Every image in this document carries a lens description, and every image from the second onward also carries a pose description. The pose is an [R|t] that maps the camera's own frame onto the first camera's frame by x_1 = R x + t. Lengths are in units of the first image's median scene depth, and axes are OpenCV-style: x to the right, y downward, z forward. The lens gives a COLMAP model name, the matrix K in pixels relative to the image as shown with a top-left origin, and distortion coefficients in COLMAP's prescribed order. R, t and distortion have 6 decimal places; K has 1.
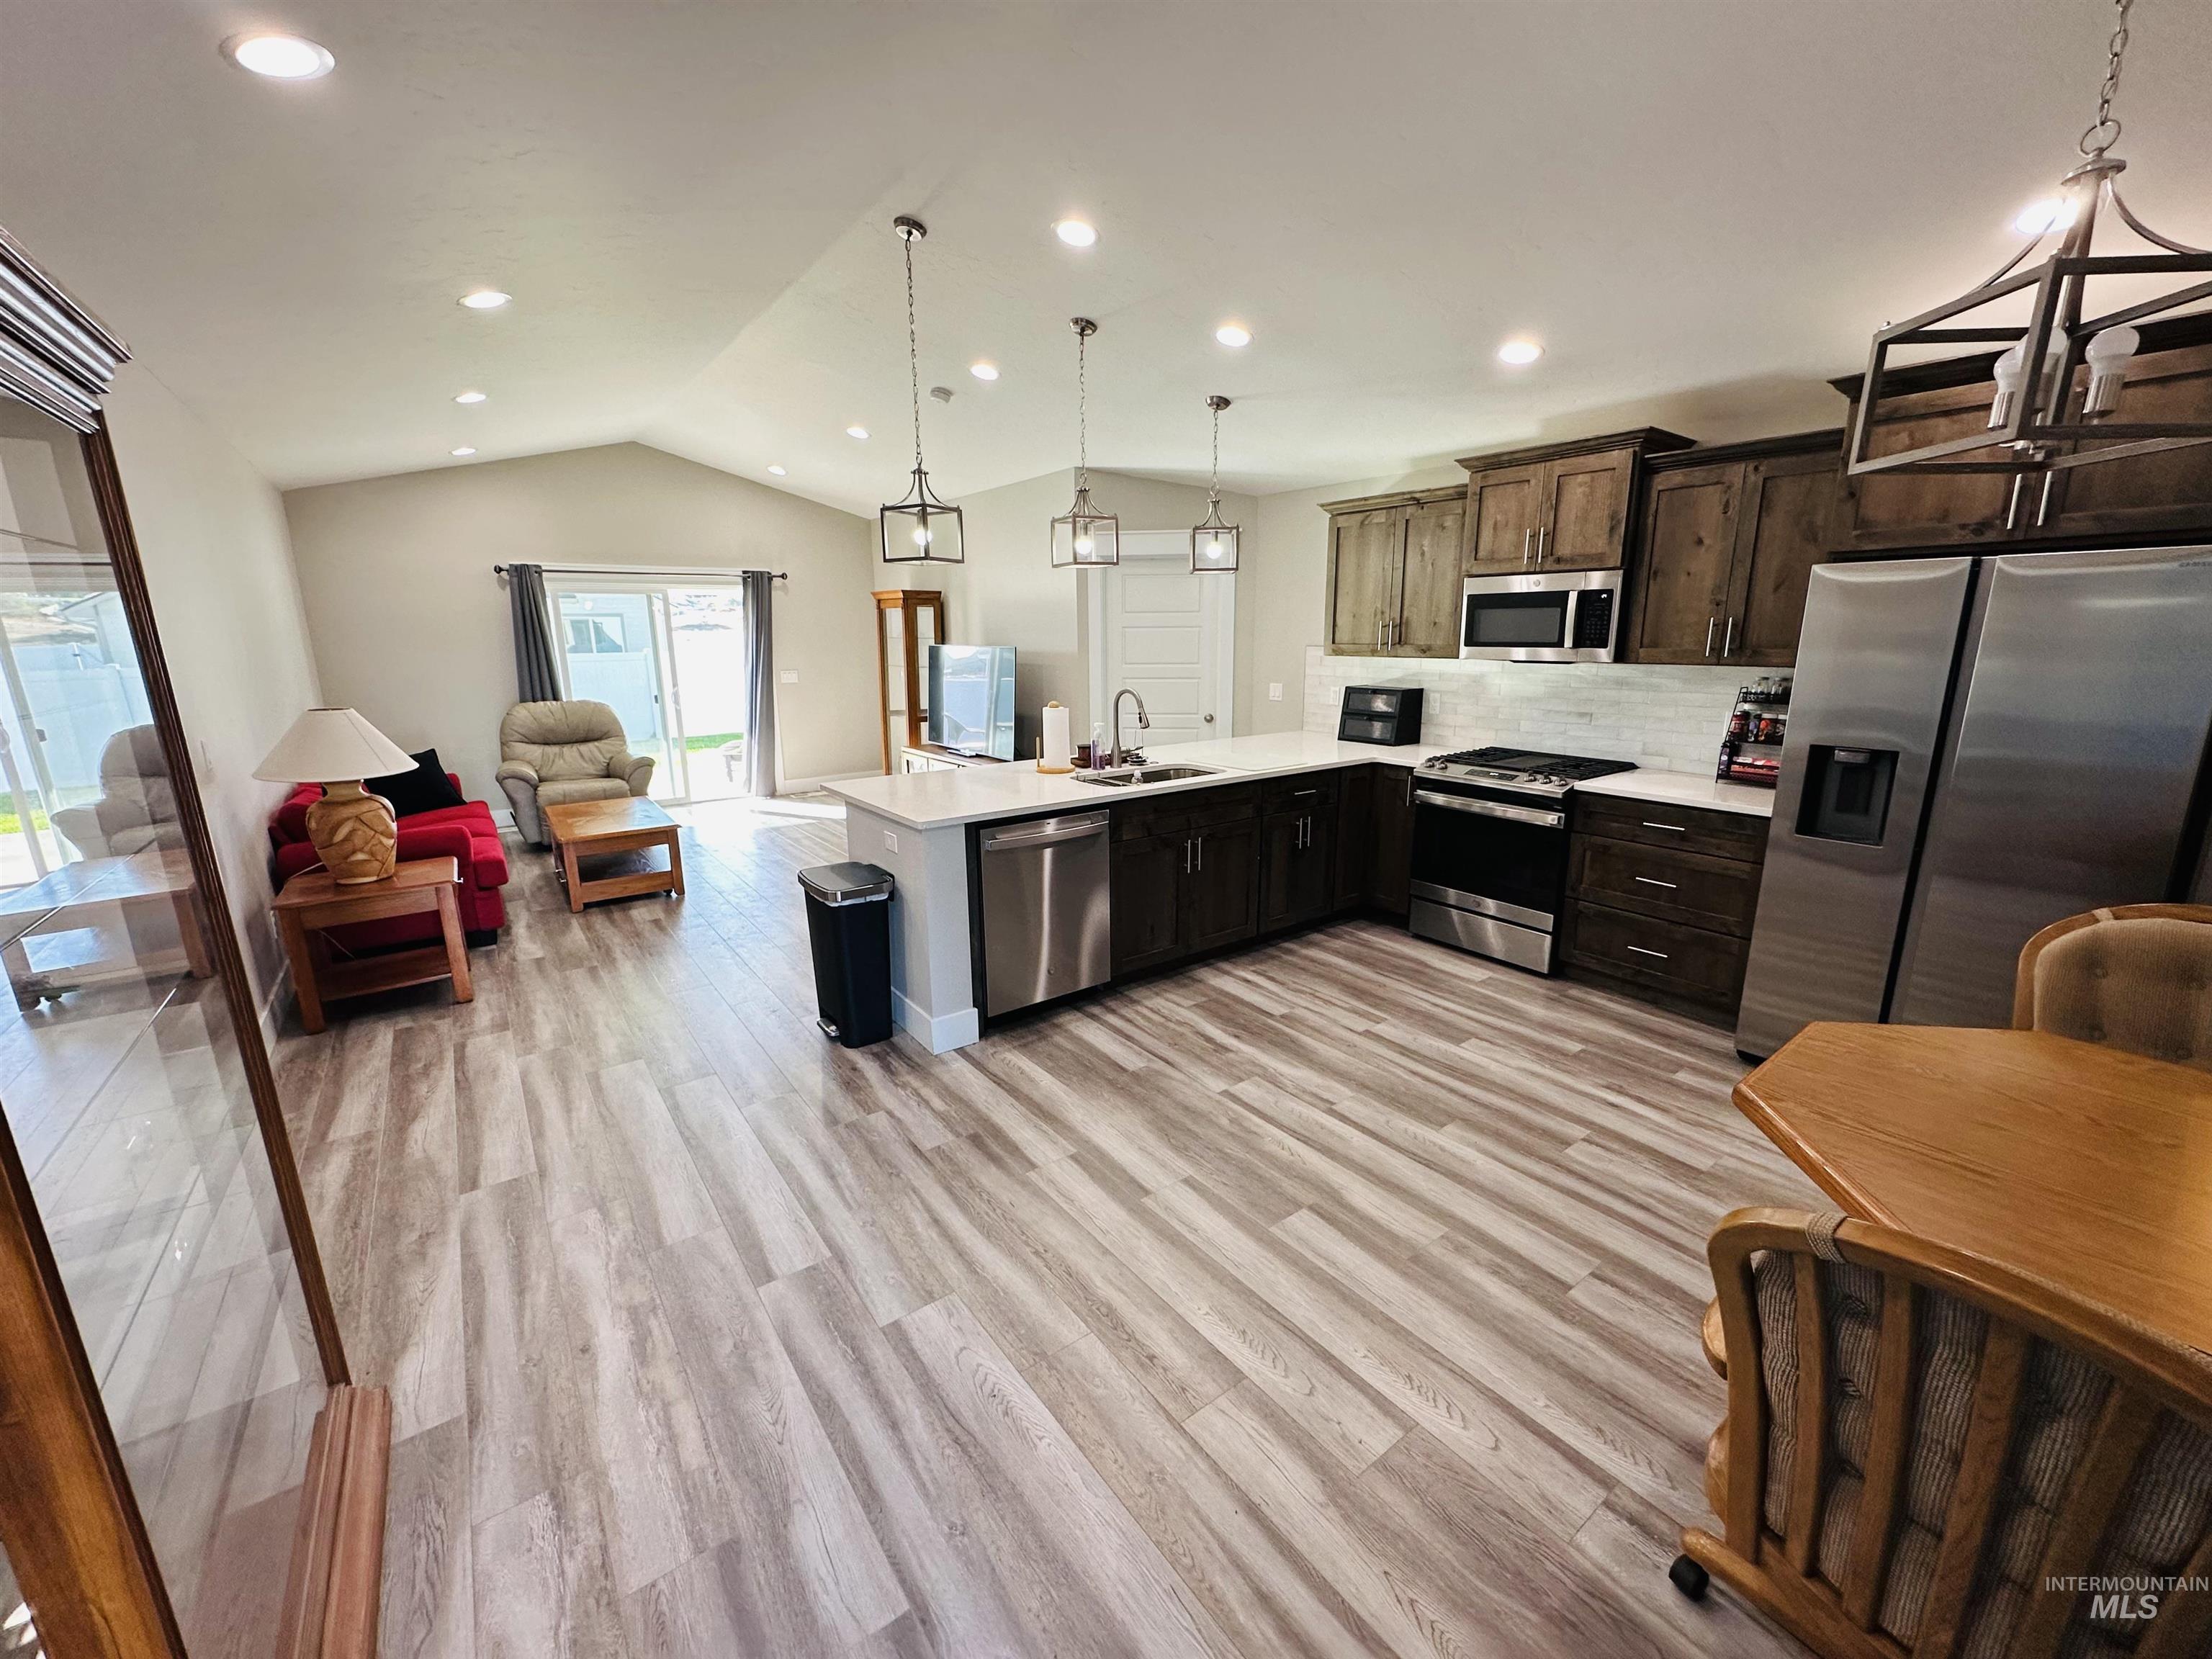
lens RADIAL K [[888.1, 0, 1106.9], [0, 888.1, 830.1], [0, 0, 1]] dist [-0.002447, 0.000525]
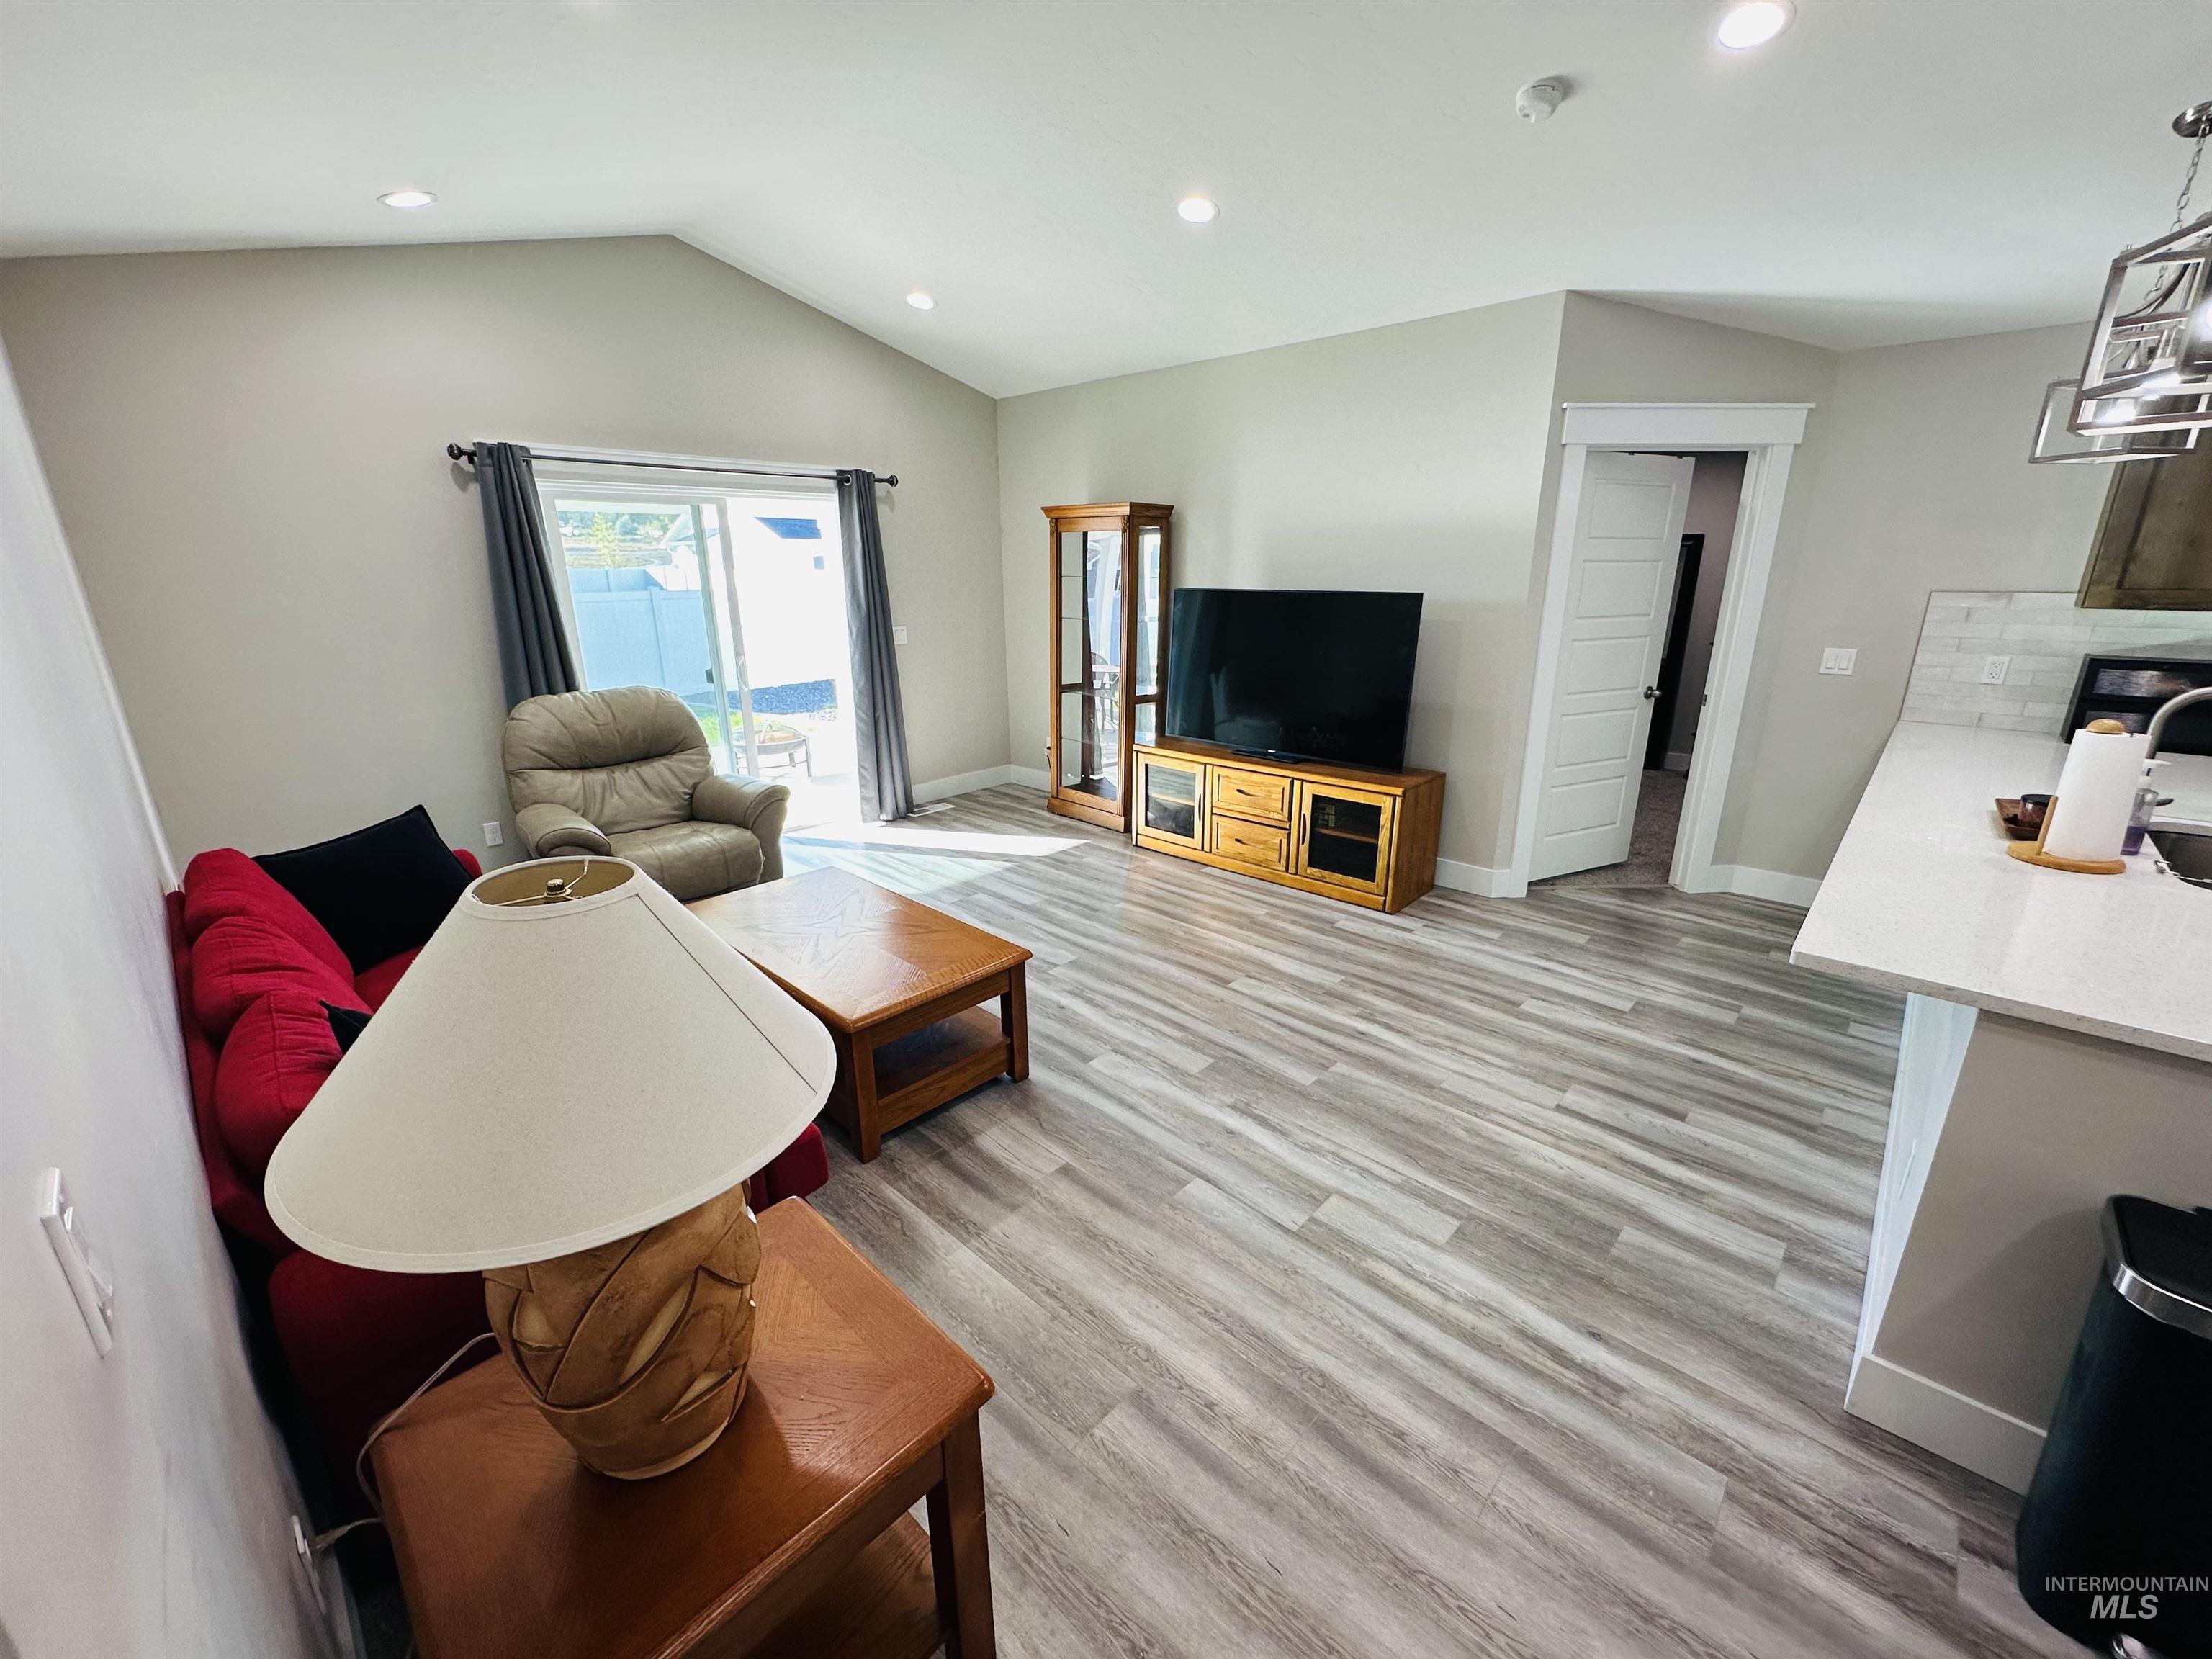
lens RADIAL K [[888.1, 0, 1098.5], [0, 888.1, 828.5], [0, 0, 1]] dist [-0.002447, 0.000525]
pose [[0.983987, -0.049013, 0.171368, -0.799347], [0.037763, 0.996949, 0.068306, -0.166608], [-0.174193, -0.060741, 0.982836, 0.752245]]
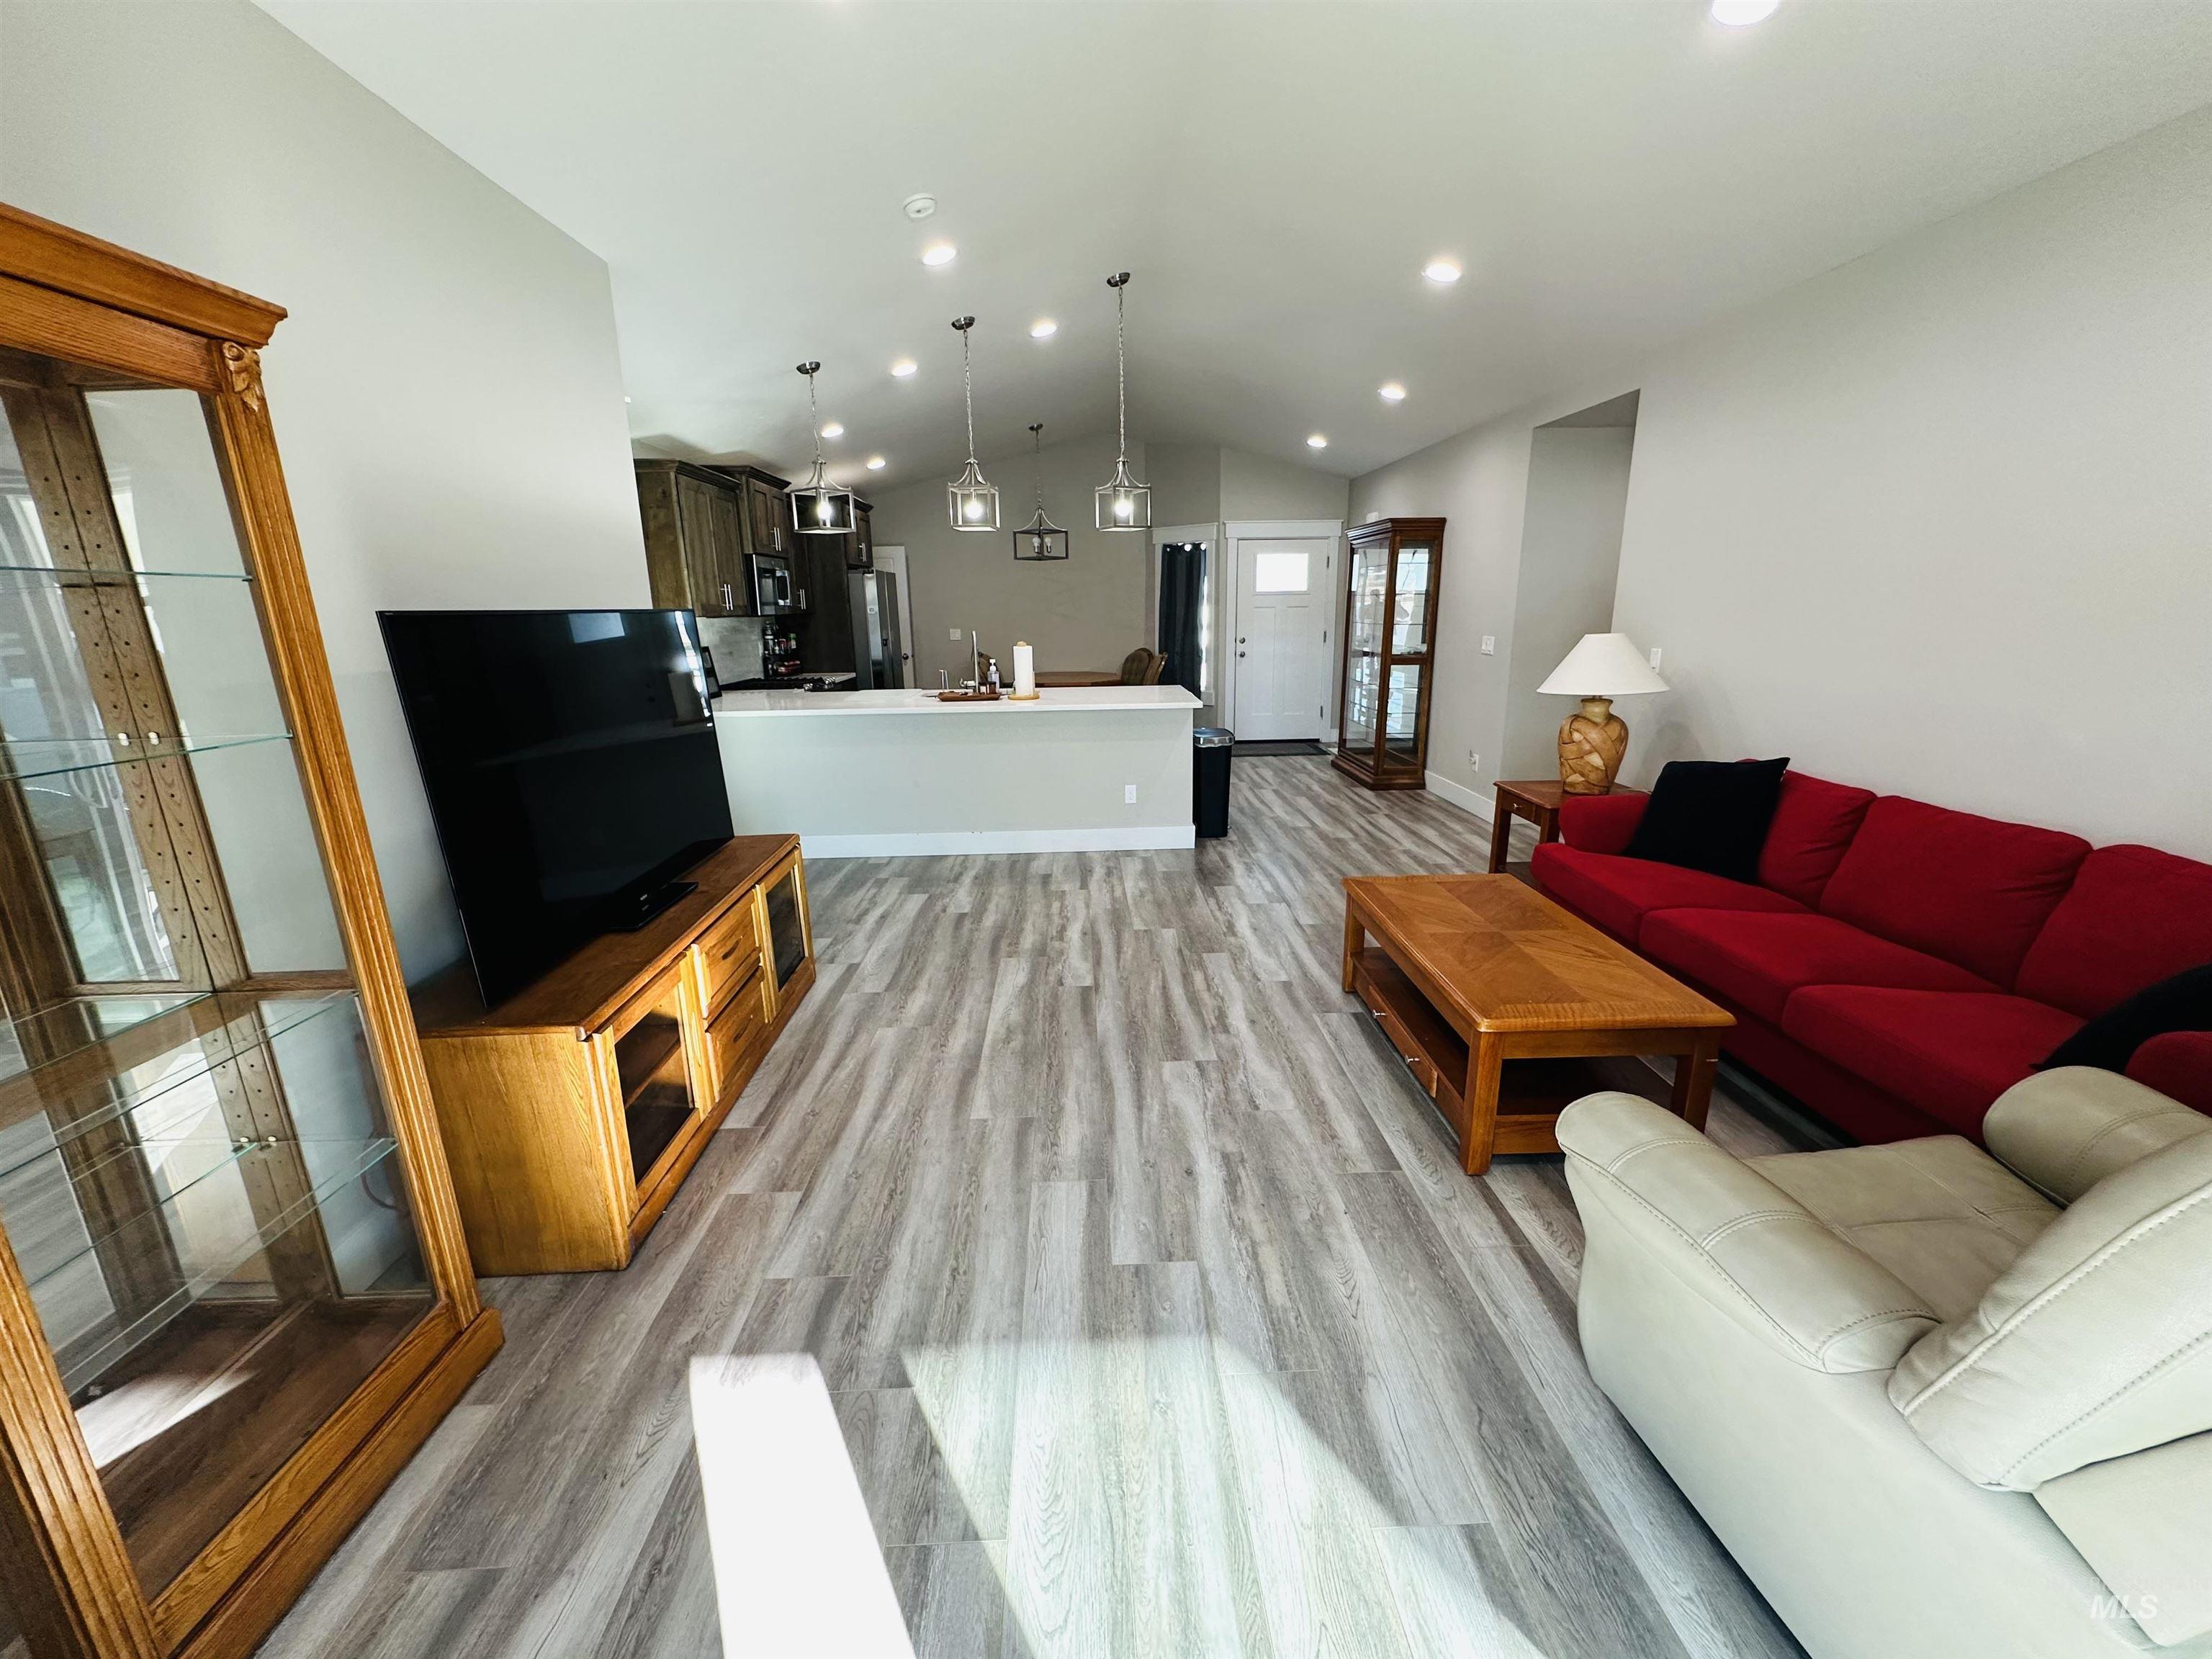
lens RADIAL K [[888.1, 0, 1111.4], [0, 888.1, 835.6], [0, 0, 1]] dist [-0.002447, 0.000525]
pose [[-0.836810, -0.118634, 0.534485, -1.021367], [0.141236, 0.896422, 0.420094, -0.478231], [-0.528962, 0.427028, -0.733380, 2.315269]]
